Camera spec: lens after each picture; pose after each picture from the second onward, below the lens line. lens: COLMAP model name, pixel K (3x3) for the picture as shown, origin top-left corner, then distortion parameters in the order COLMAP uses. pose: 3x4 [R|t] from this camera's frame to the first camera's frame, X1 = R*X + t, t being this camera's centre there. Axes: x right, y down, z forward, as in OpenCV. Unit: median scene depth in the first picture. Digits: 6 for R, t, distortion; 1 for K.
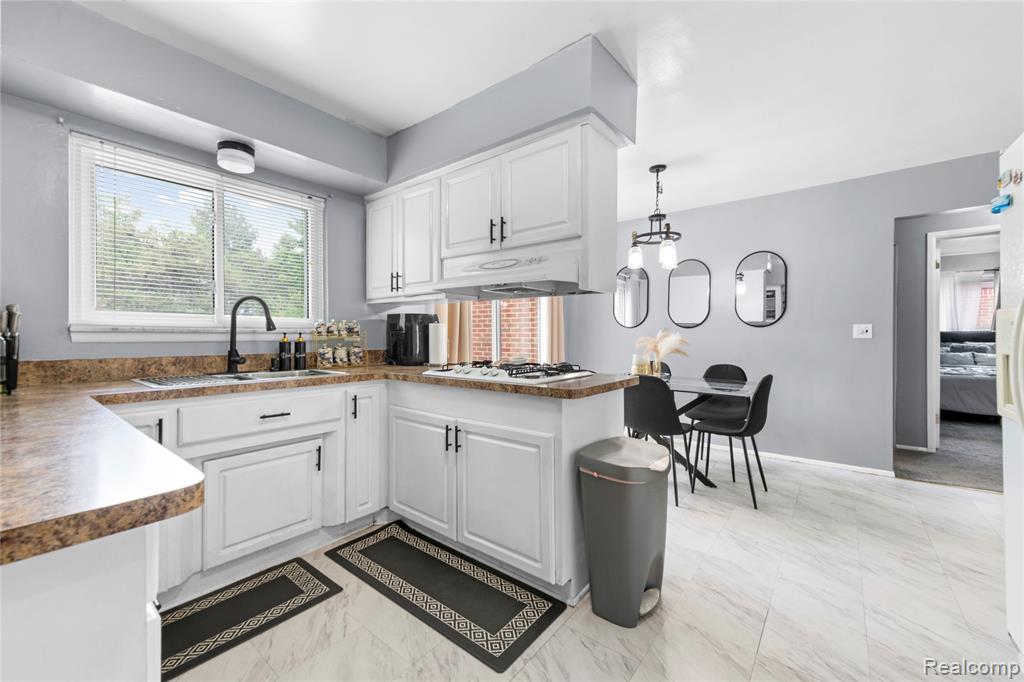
lens RADIAL K [[407.4, 0, 510.8], [0, 407.4, 336.5], [0, 0, 1]] dist [0.000744, 0.000041]
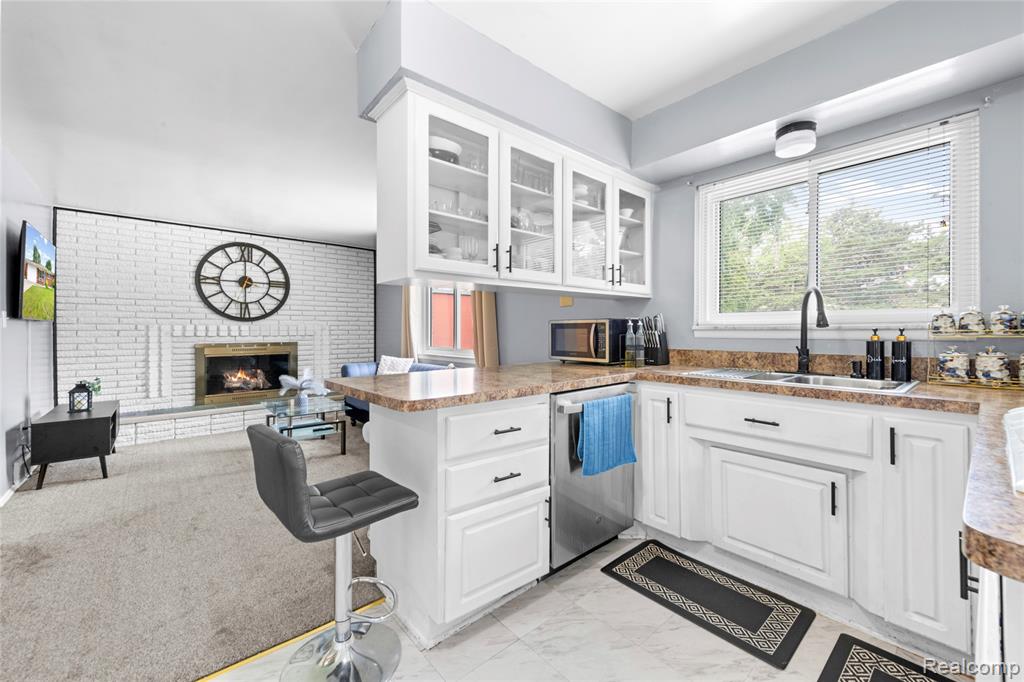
lens RADIAL K [[407.4, 0, 510.3], [0, 407.4, 332.9], [0, 0, 1]] dist [0.000744, 0.000041]
pose [[-0.189308, -0.000226, -0.981918, 0.355044], [-0.003290, 0.999995, 0.000404, 0.000170], [0.981912, 0.003306, -0.189308, 0.542879]]
